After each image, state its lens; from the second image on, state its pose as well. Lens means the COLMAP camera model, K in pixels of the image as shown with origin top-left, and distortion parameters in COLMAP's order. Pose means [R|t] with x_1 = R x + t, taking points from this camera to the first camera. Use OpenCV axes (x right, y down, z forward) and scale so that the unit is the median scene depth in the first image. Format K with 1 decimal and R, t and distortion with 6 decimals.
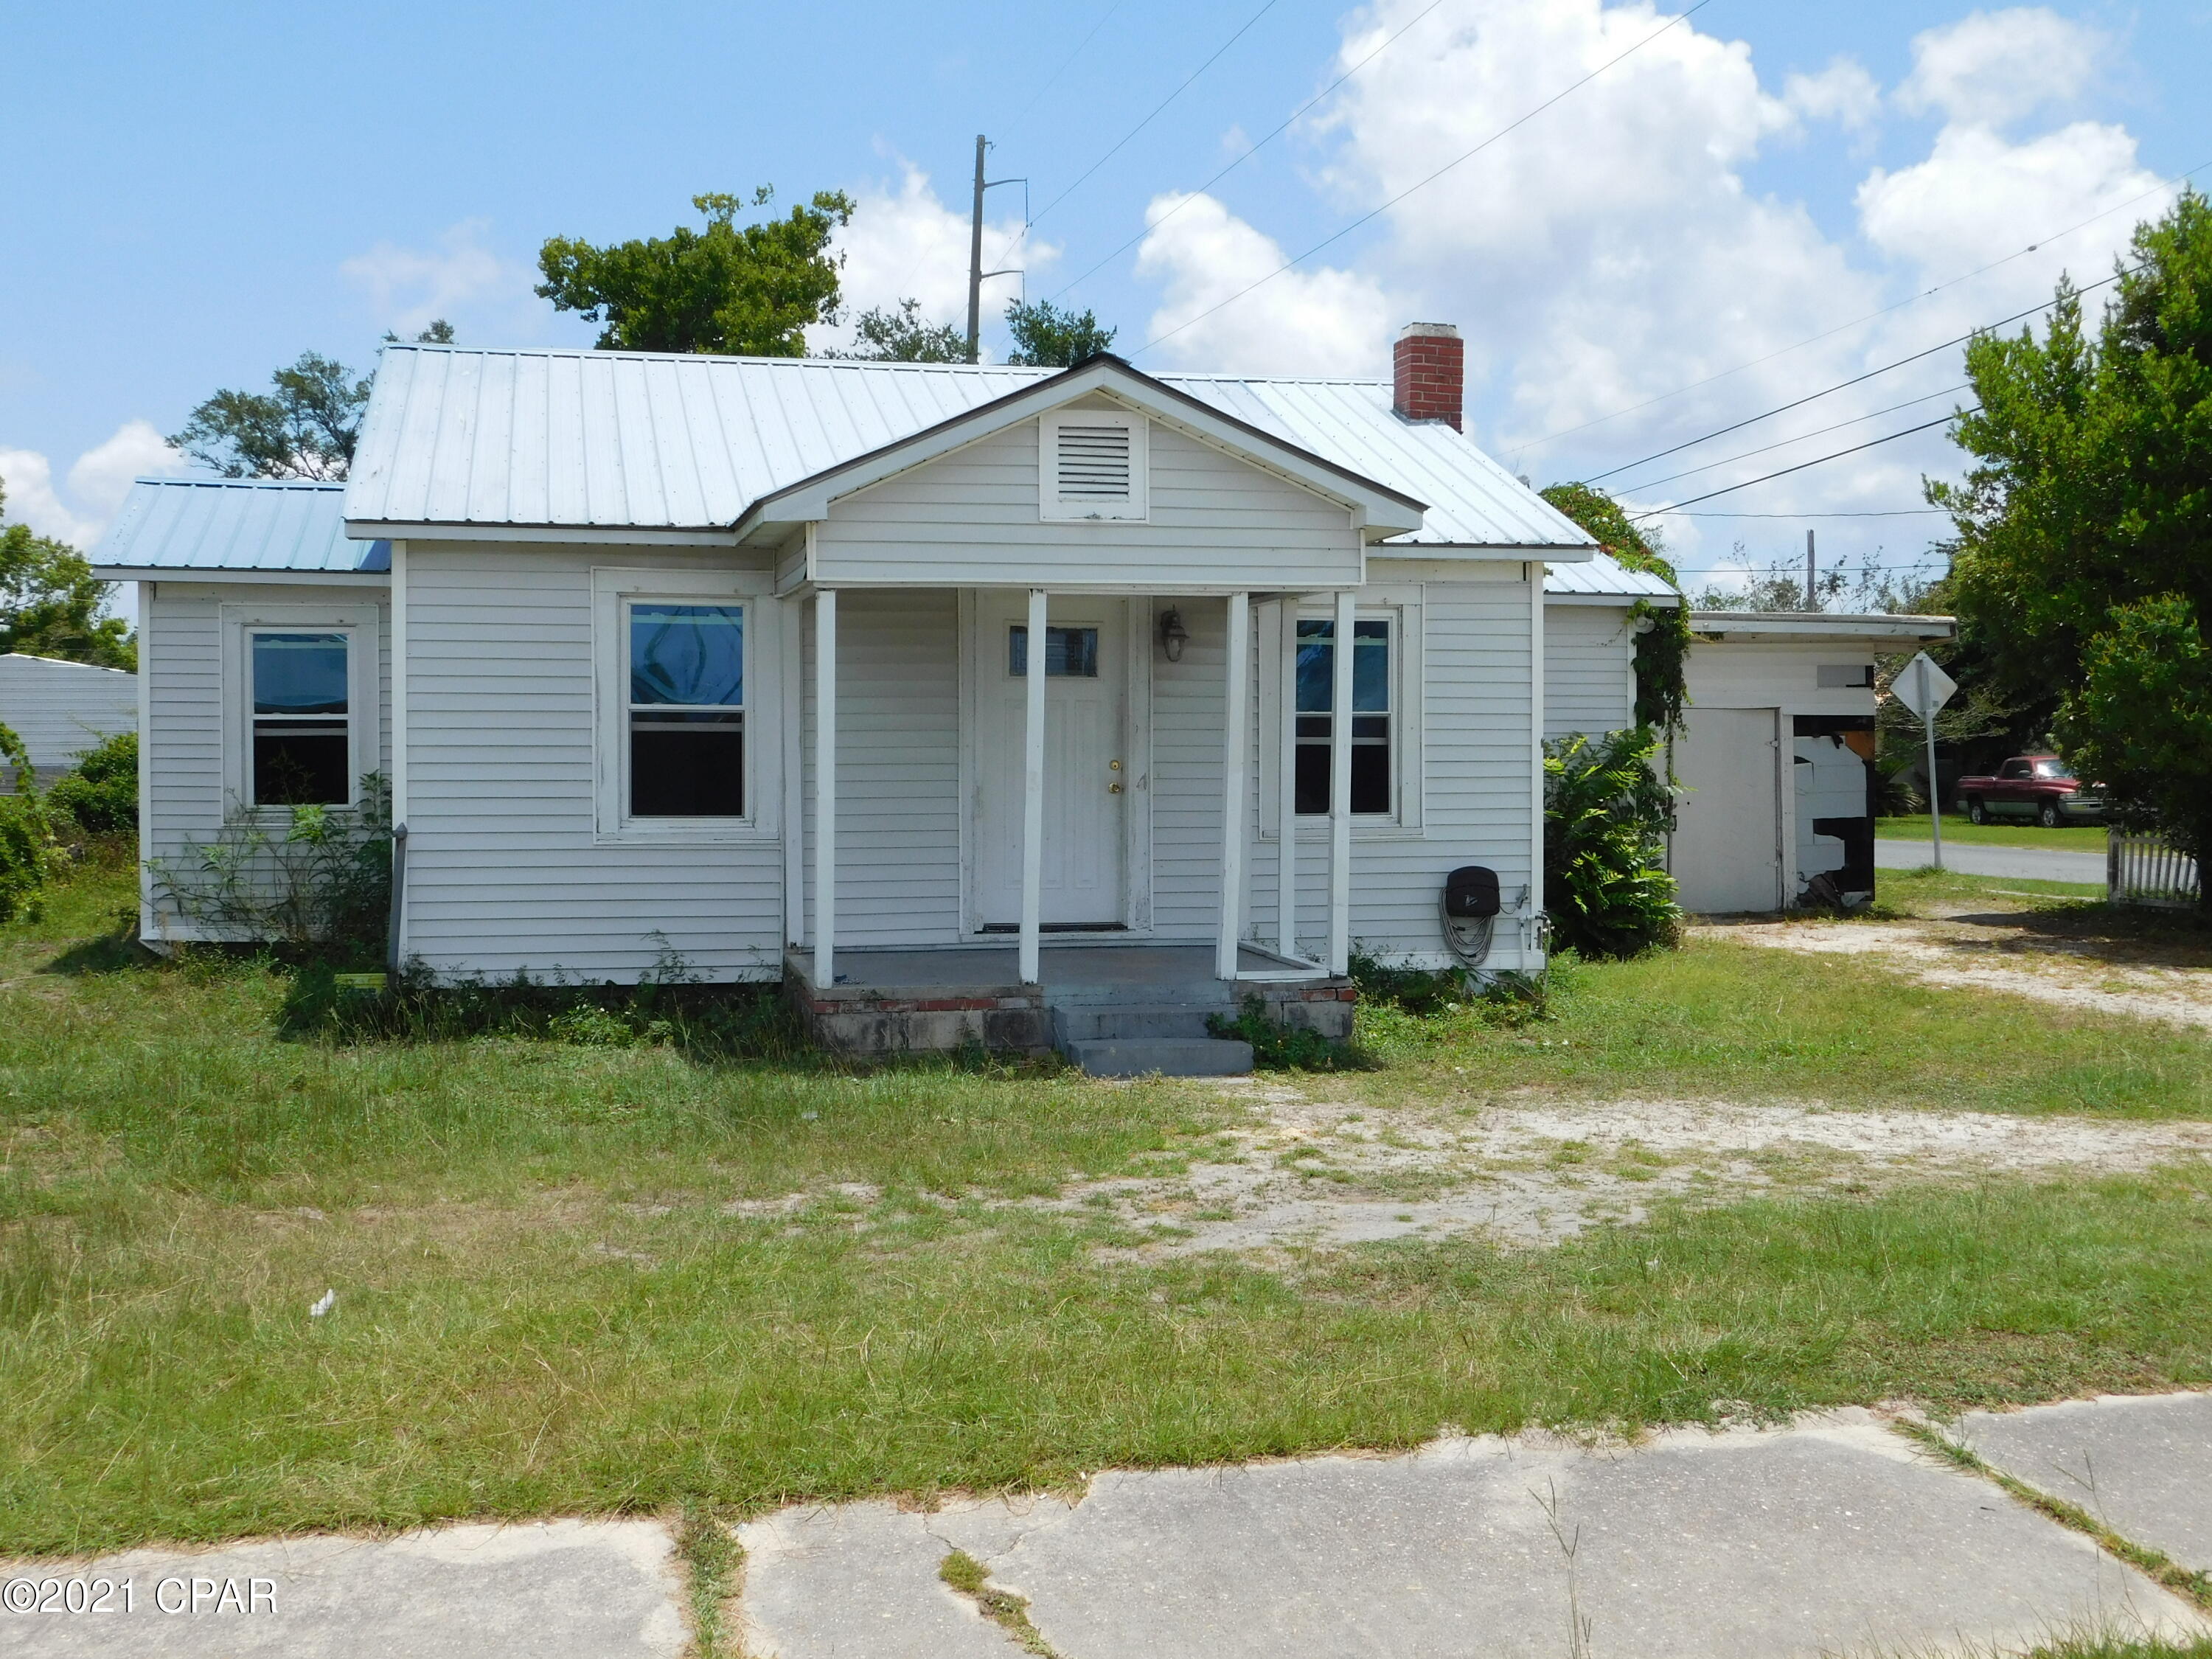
lens RADIAL K [[2319.7, 0, 1104.9], [0, 2319.7, 818.2], [0, 0, 1]] dist [0.008027, 0.000000]
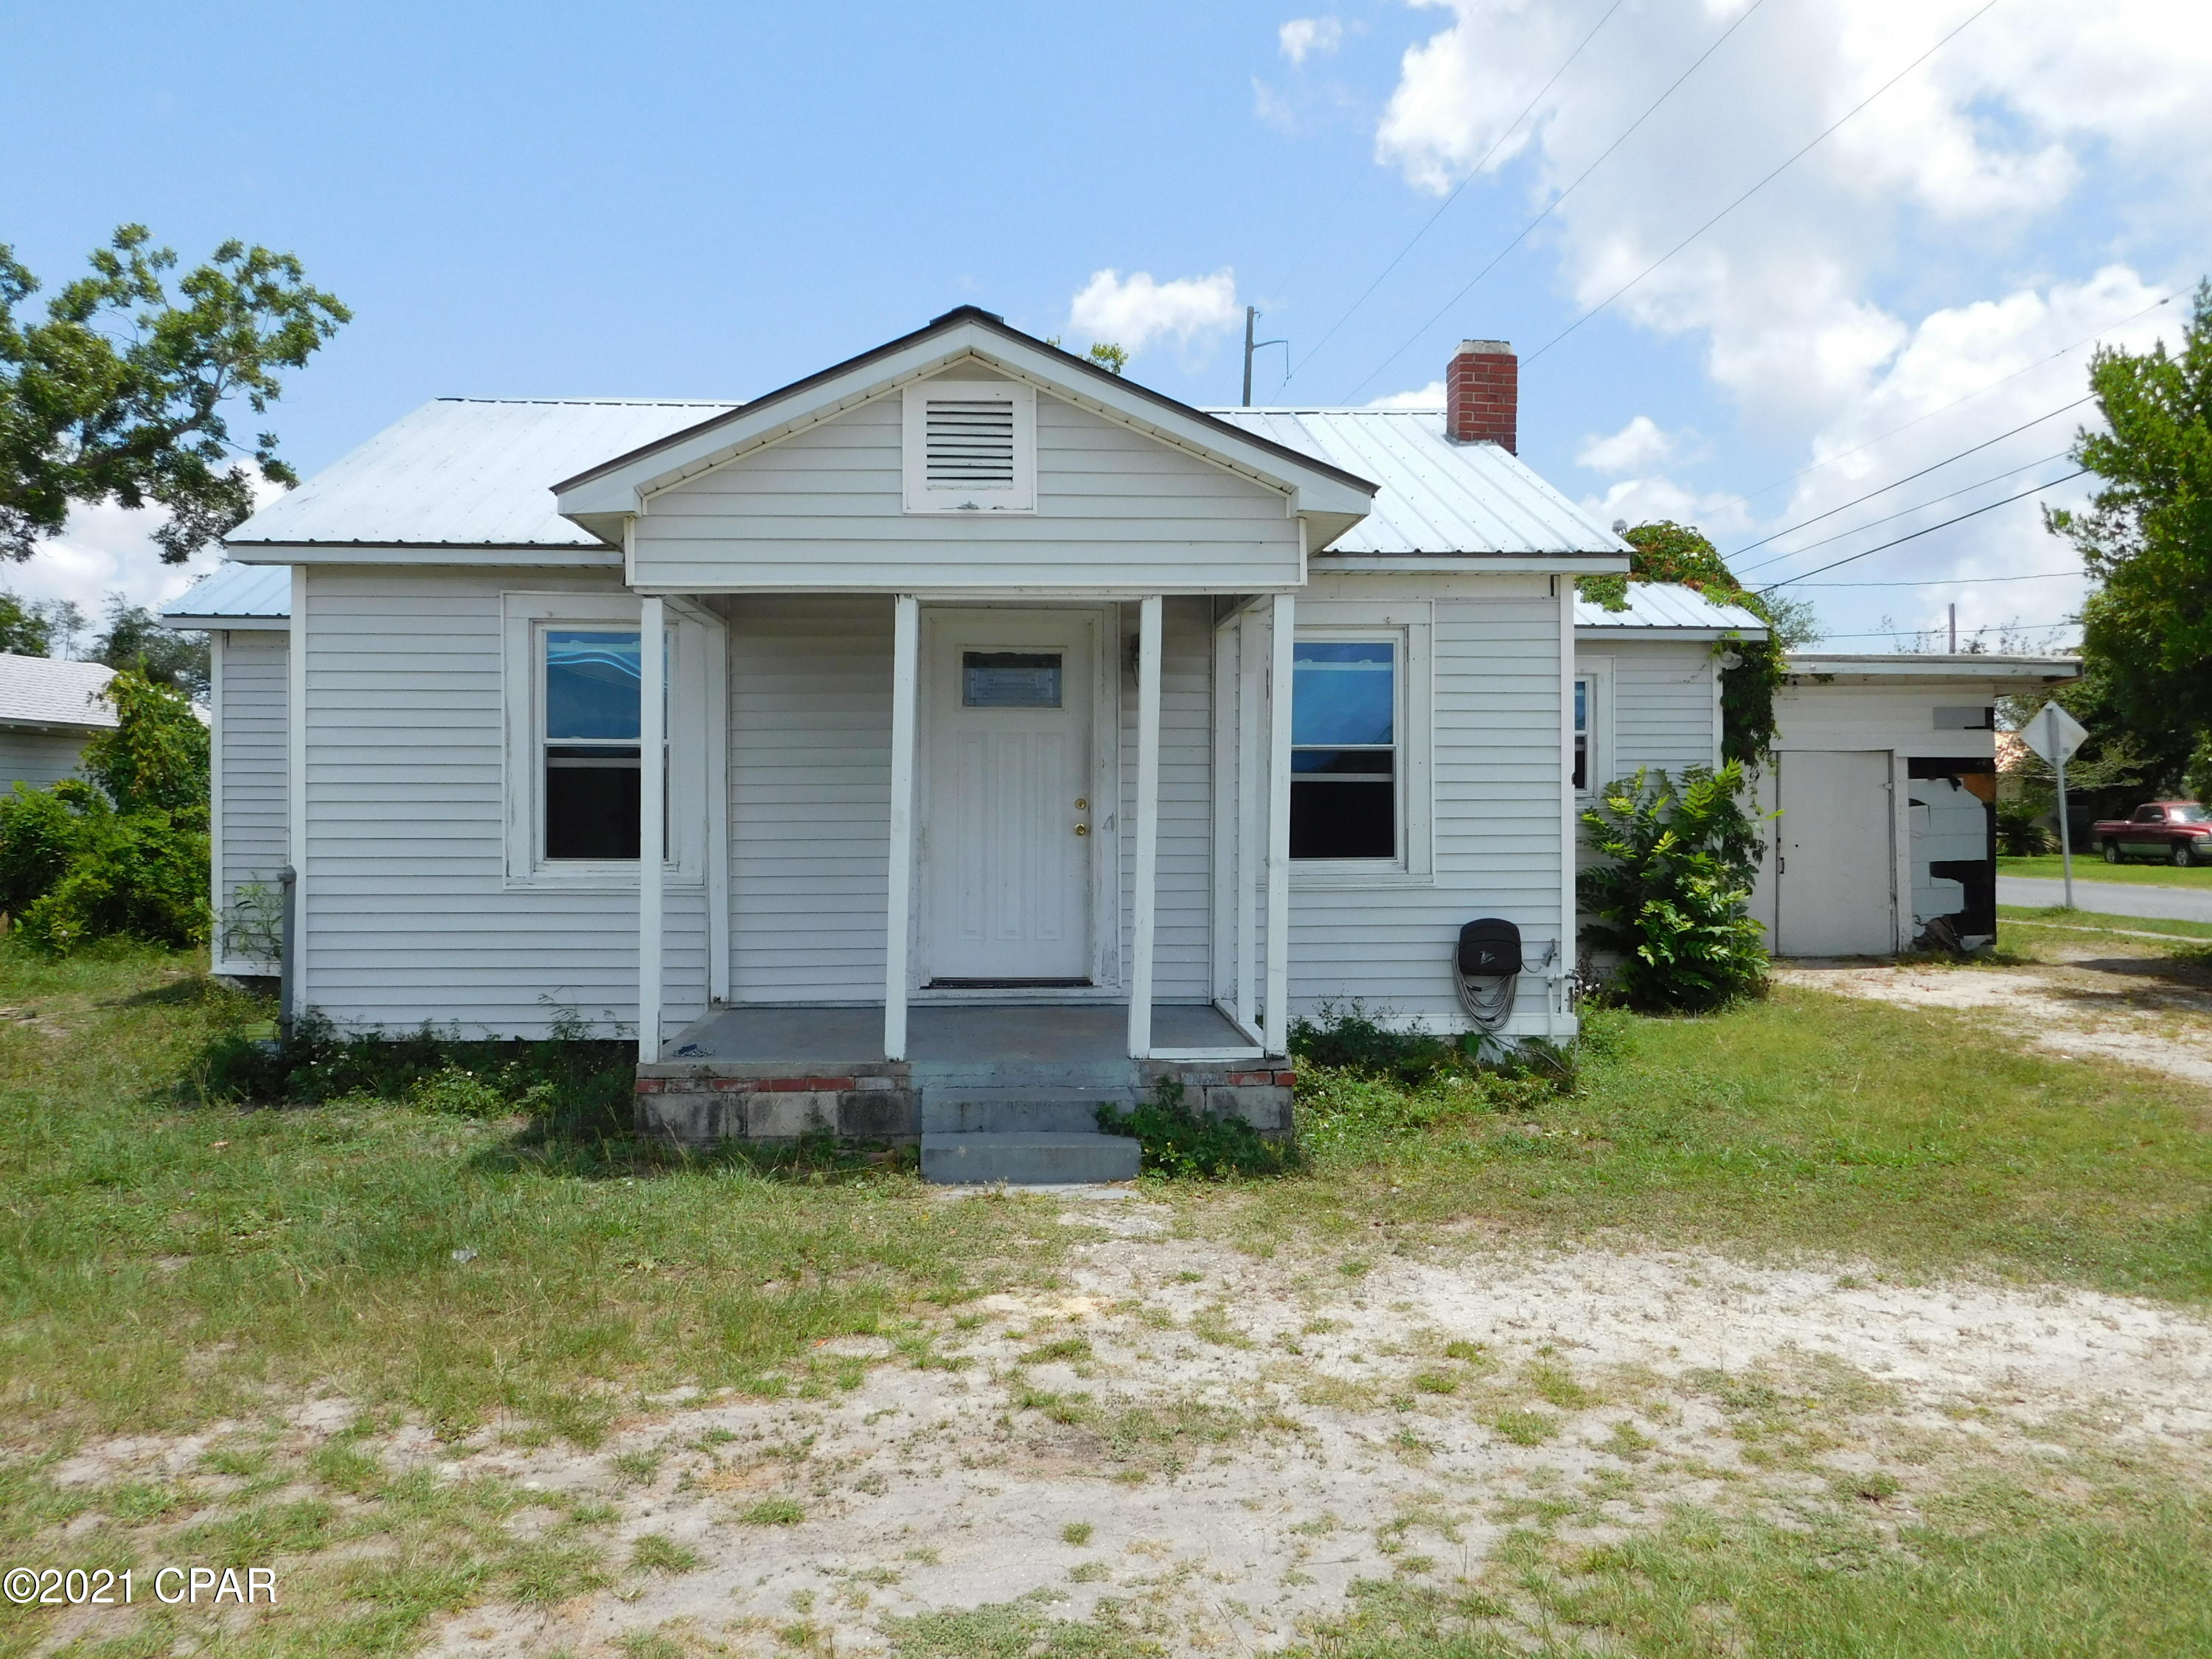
lens RADIAL K [[1782.9, 0, 1112.2], [0, 1782.9, 818.8], [0, 0, 1]] dist [-0.003745, 0.030954]
pose [[0.988465, 0.000902, -0.151445, 0.122521], [-0.003756, 0.999821, -0.018559, -0.004215], [0.151401, 0.018913, 0.988291, 0.314344]]
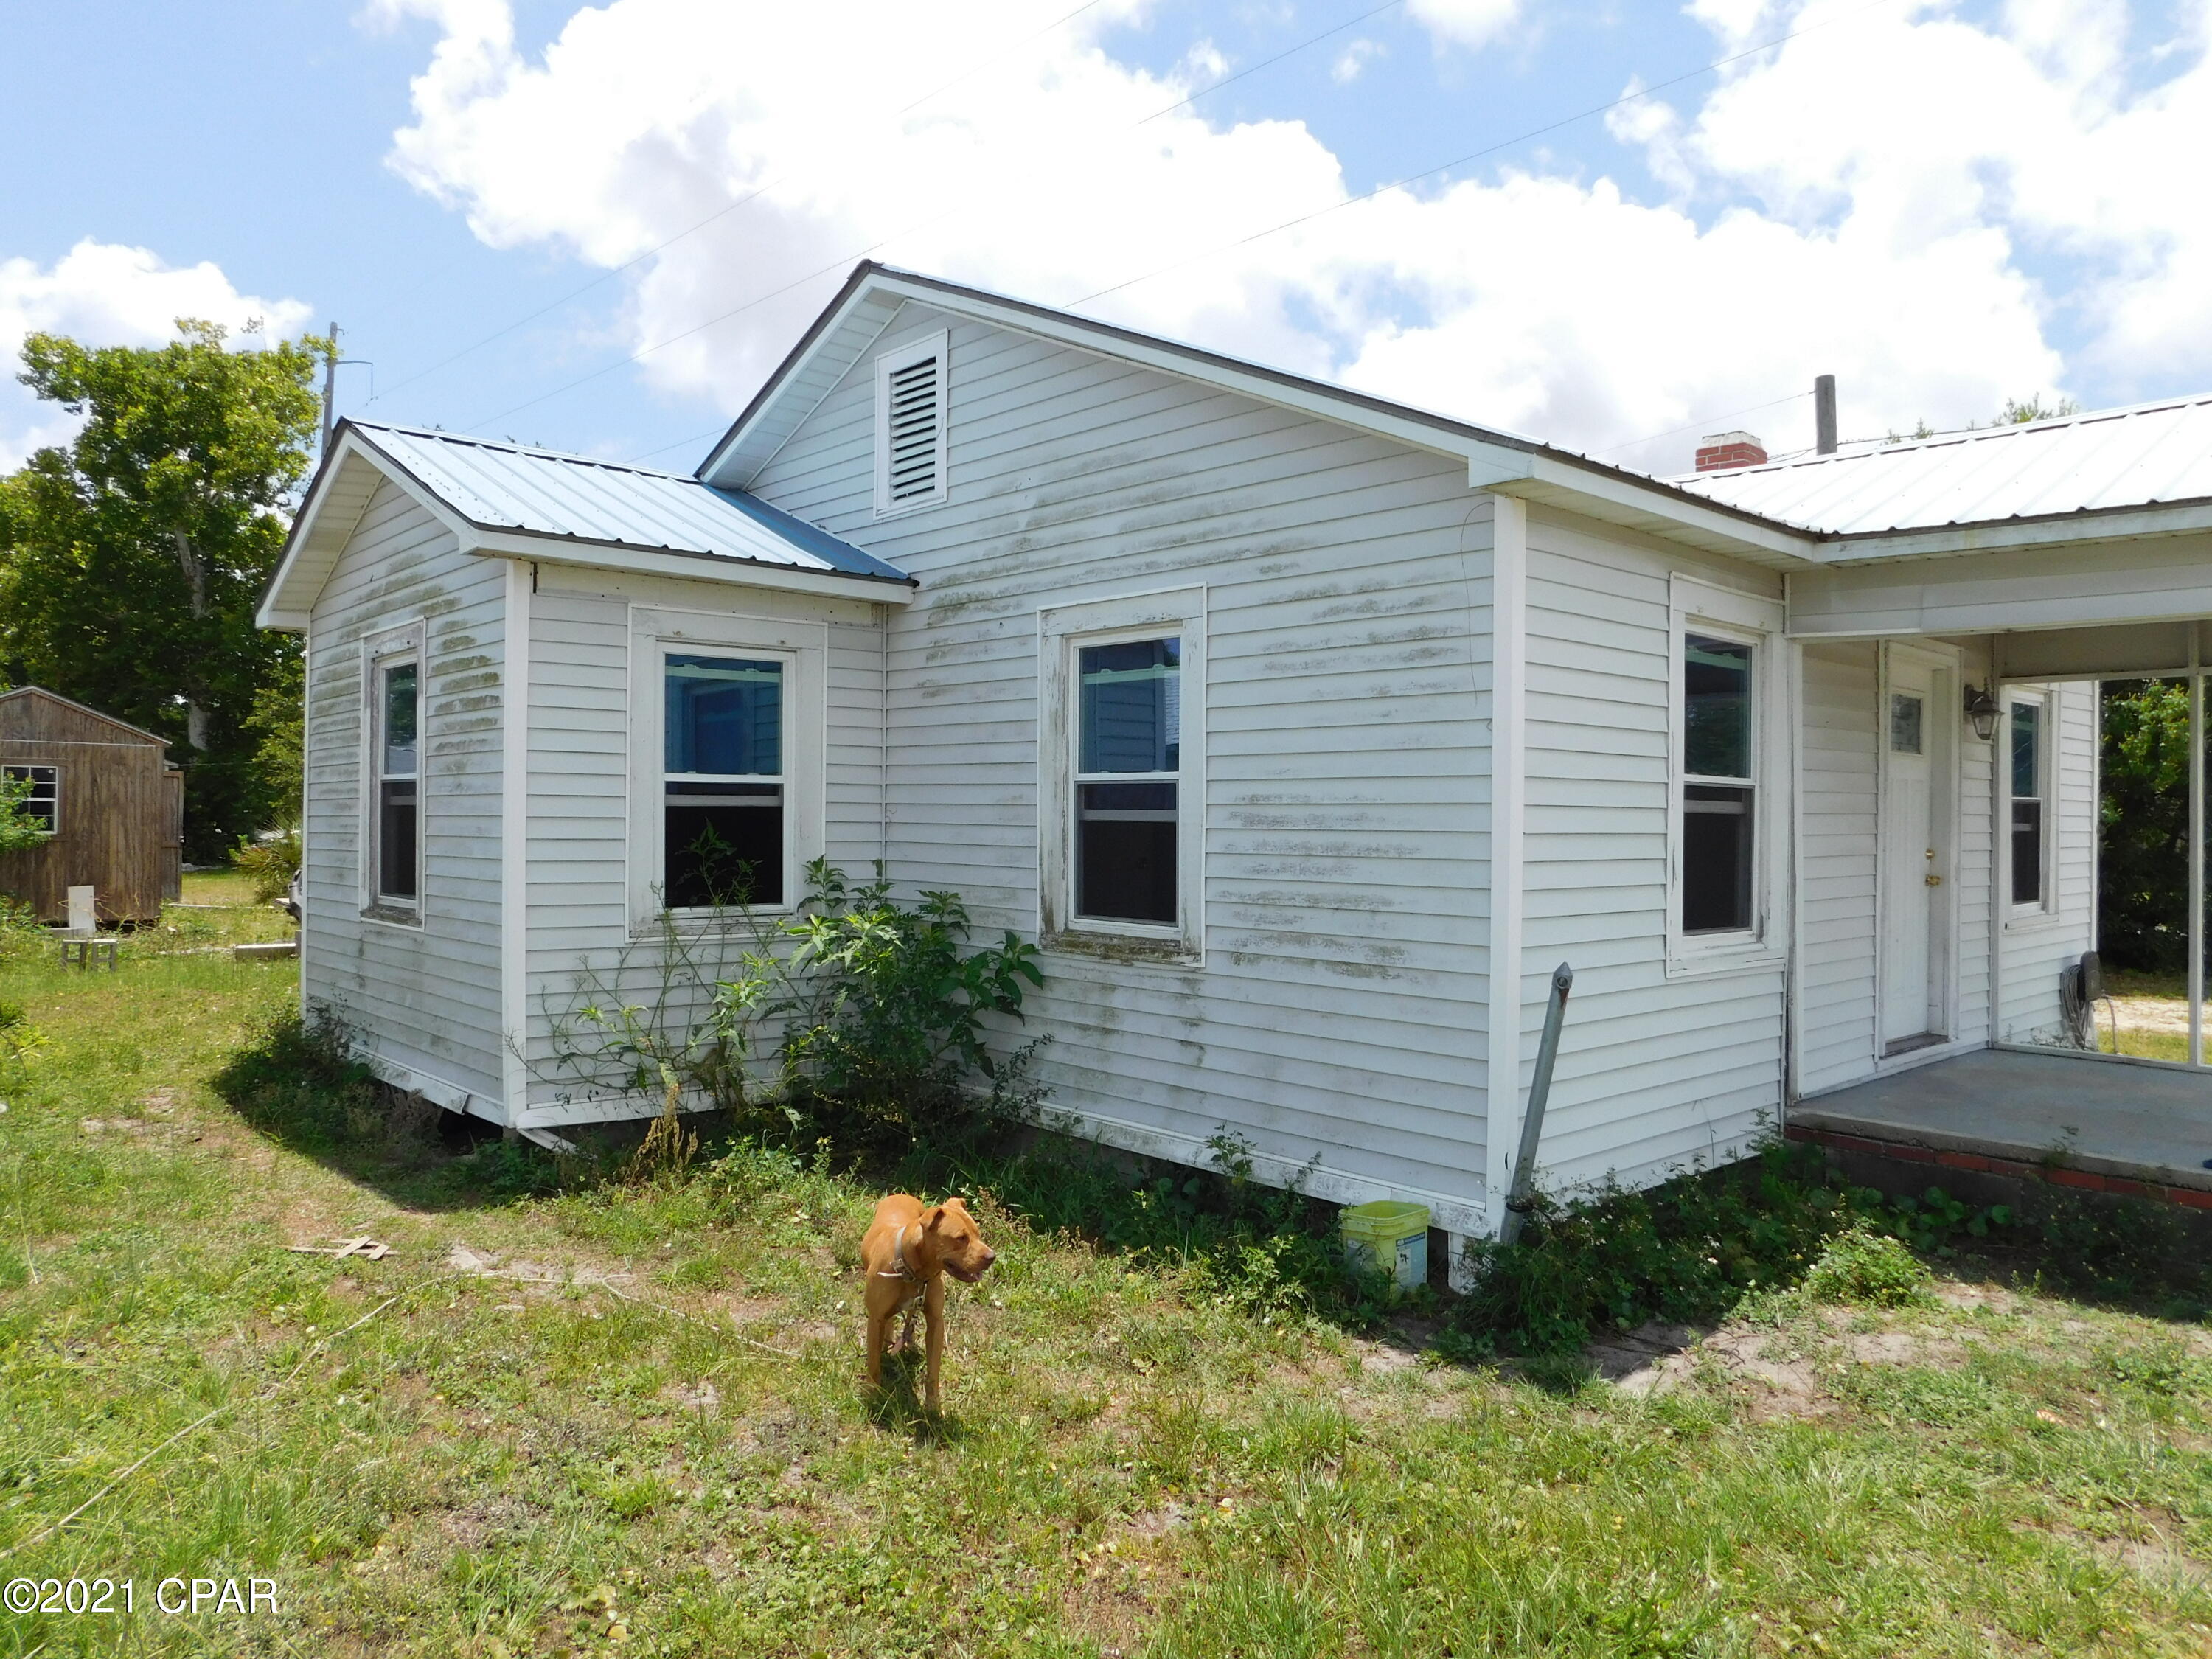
lens RADIAL K [[1516.8, 0, 1099.4], [0, 1516.8, 819.5], [0, 0, 1]] dist [-0.054981, 0.031517]
pose [[0.873686, 0.007613, 0.486430, -0.552768], [0.004528, 0.999707, -0.023780, -0.024143], [-0.486469, 0.022979, 0.873396, 0.659232]]
